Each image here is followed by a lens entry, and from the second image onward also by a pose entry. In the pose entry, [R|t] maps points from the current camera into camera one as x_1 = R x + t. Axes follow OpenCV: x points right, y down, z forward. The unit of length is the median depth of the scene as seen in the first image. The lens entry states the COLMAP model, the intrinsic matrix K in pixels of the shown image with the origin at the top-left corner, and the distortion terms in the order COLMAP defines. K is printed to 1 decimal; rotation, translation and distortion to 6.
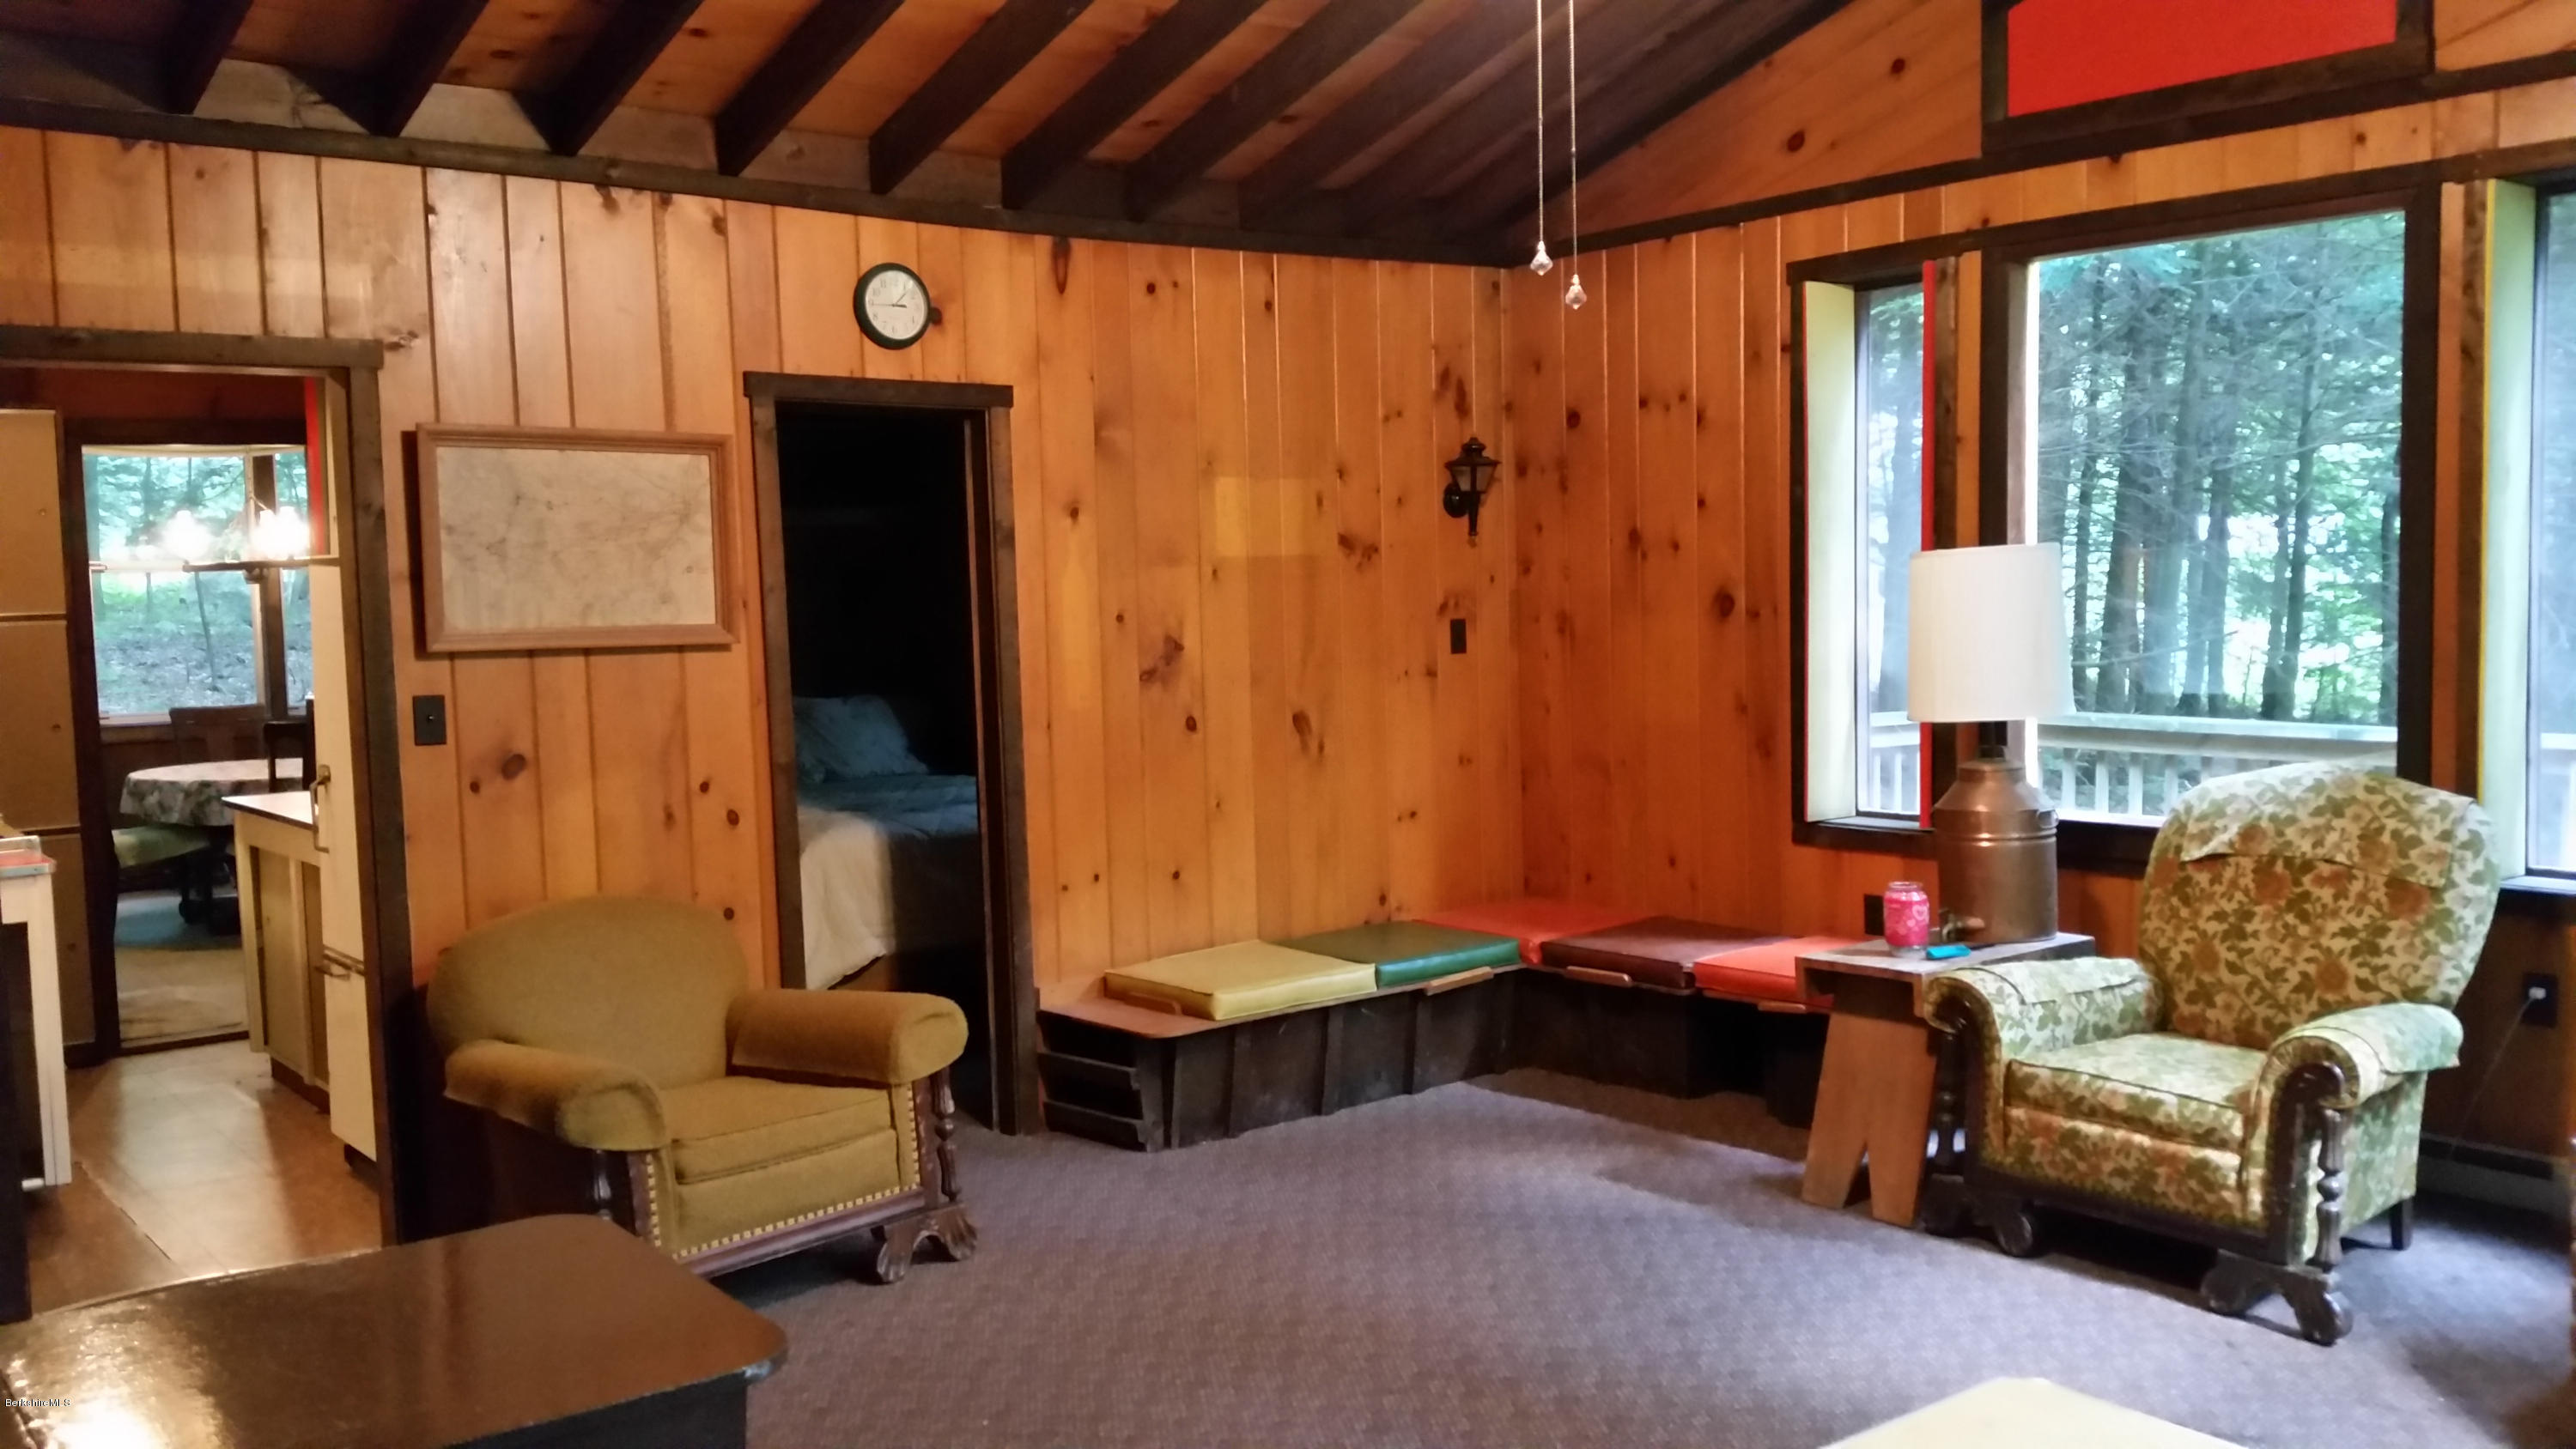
lens RADIAL K [[2107.4, 0, 1280.8], [0, 2107.4, 738.8], [0, 0, 1]] dist [0.139128, -0.324372]
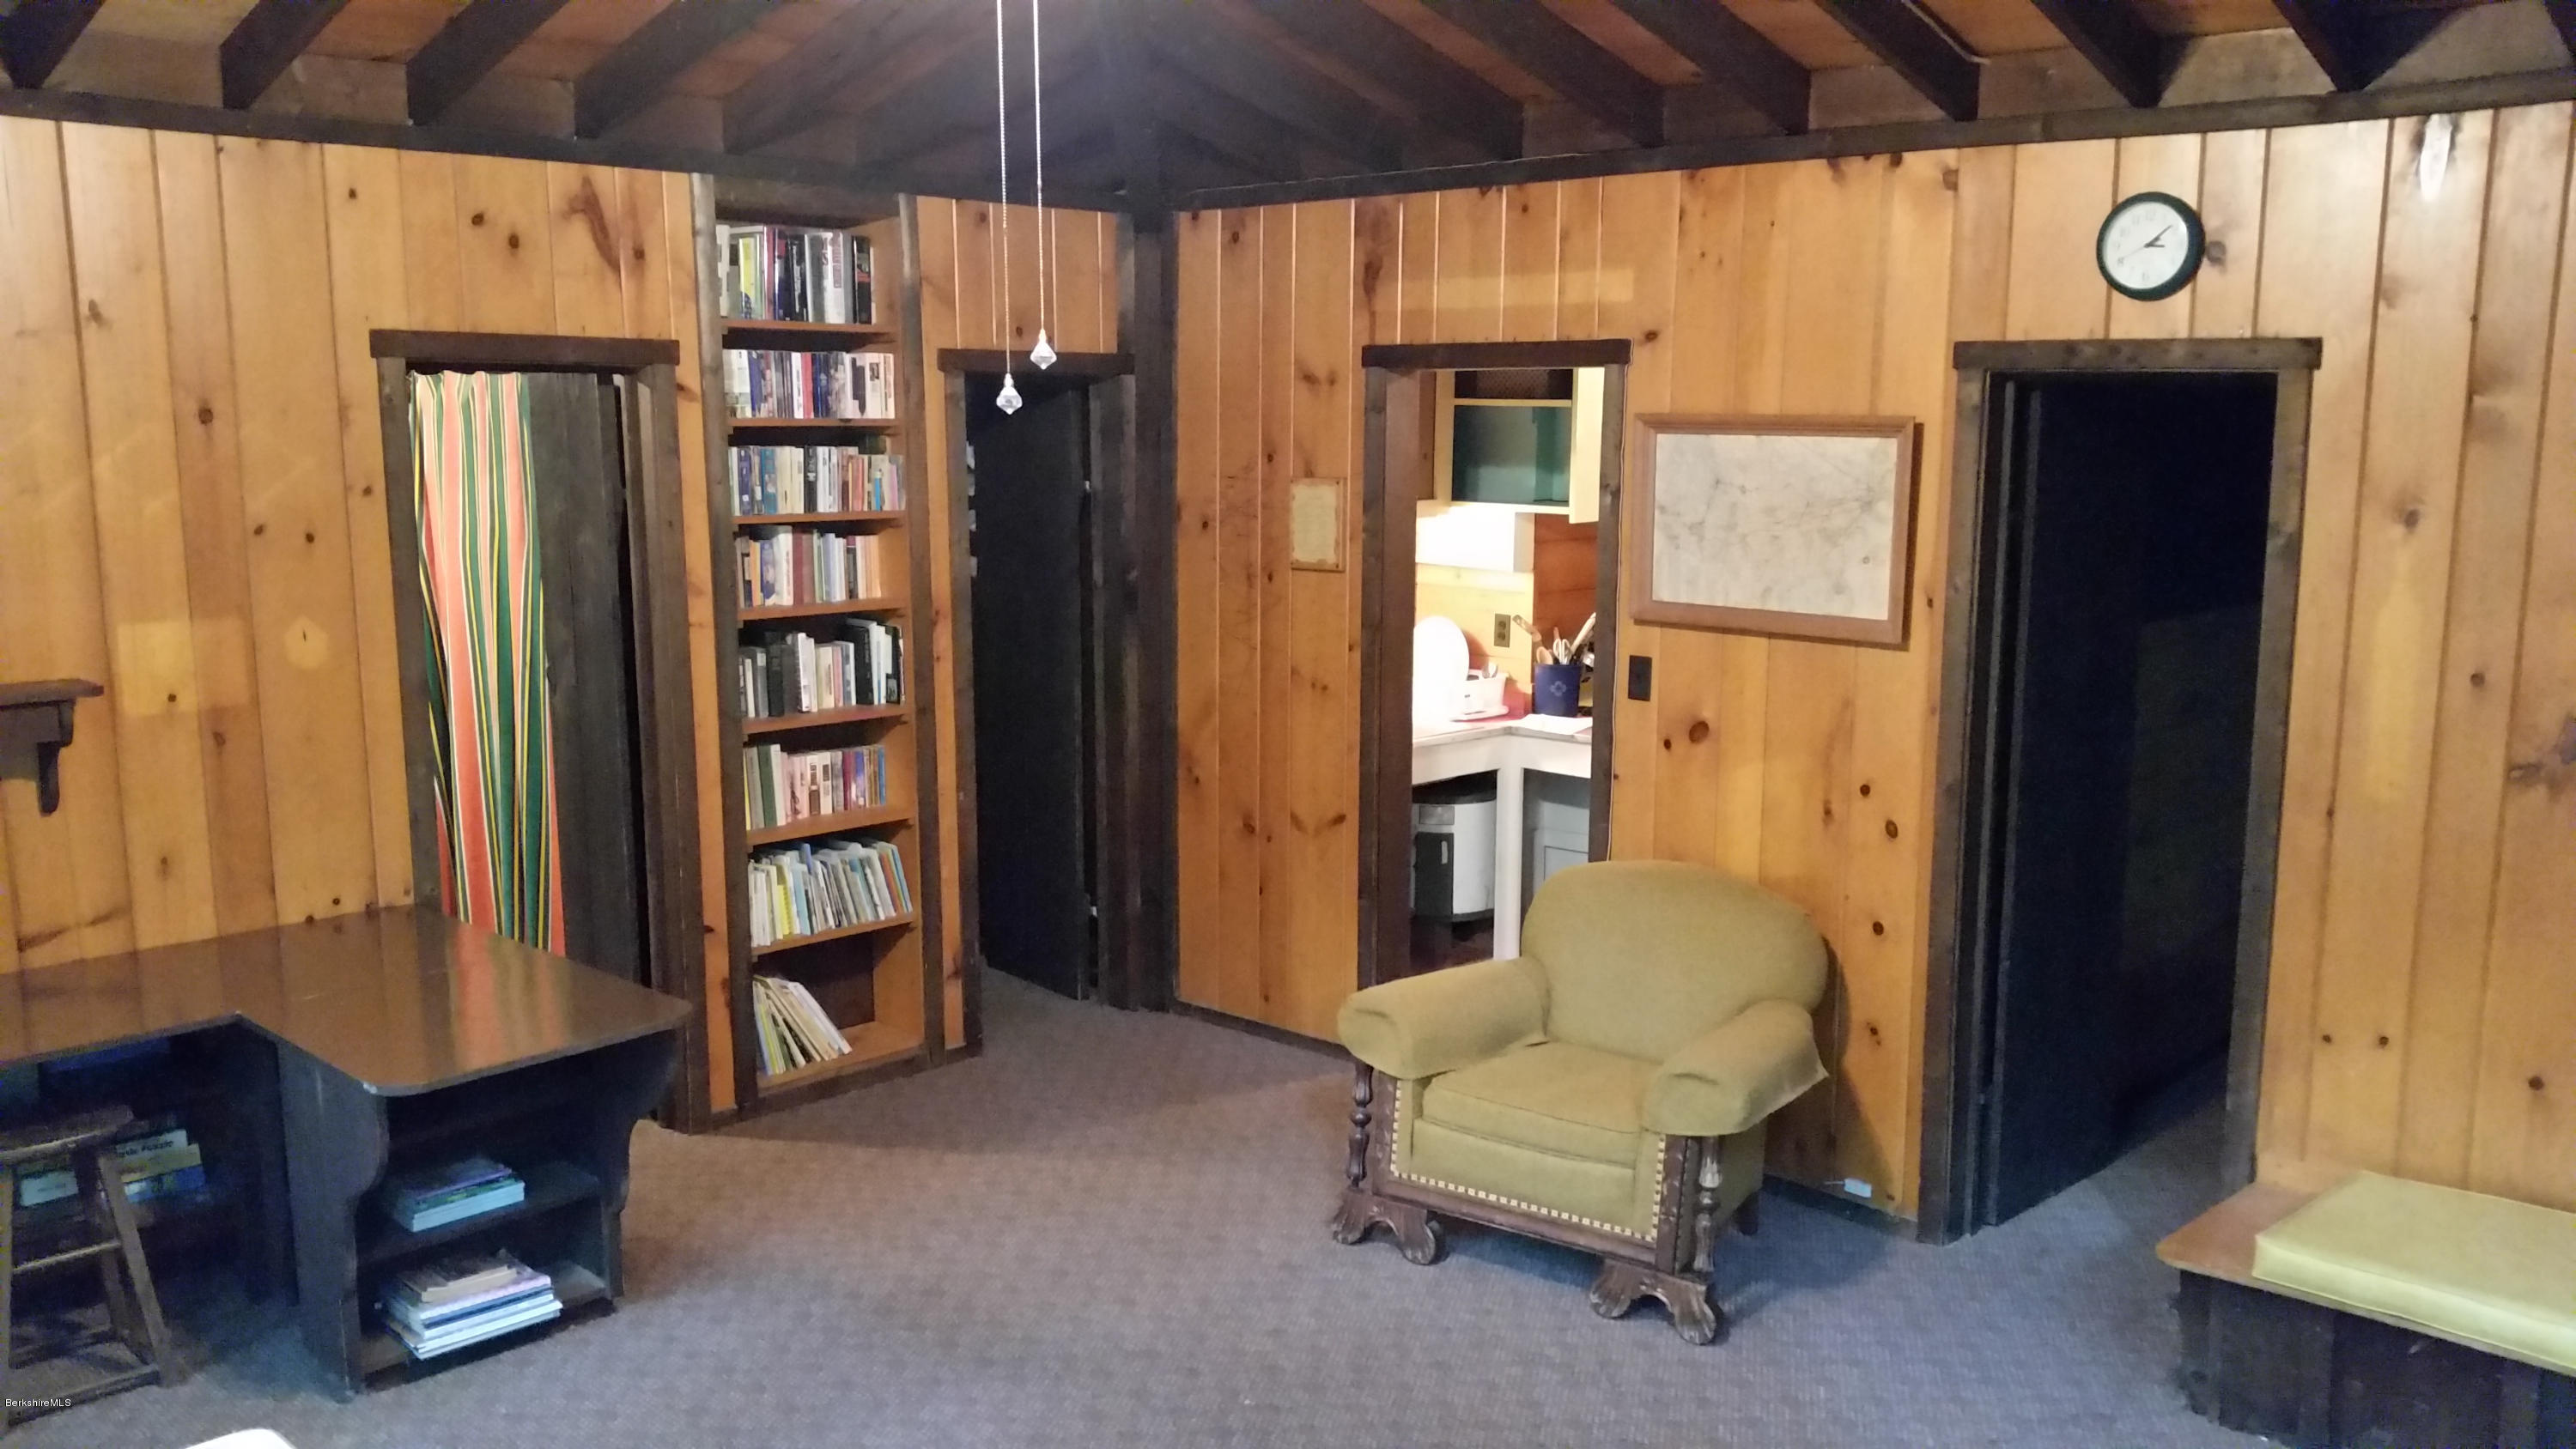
lens RADIAL K [[2107.4, 0, 1280.8], [0, 2107.4, 738.8], [0, 0, 1]] dist [0.139128, -0.324372]
pose [[0.108107, 0.181347, -0.977459, 0.558106], [-0.081519, 0.981527, 0.173085, -0.127783], [0.990791, 0.060969, 0.120893, 0.562551]]
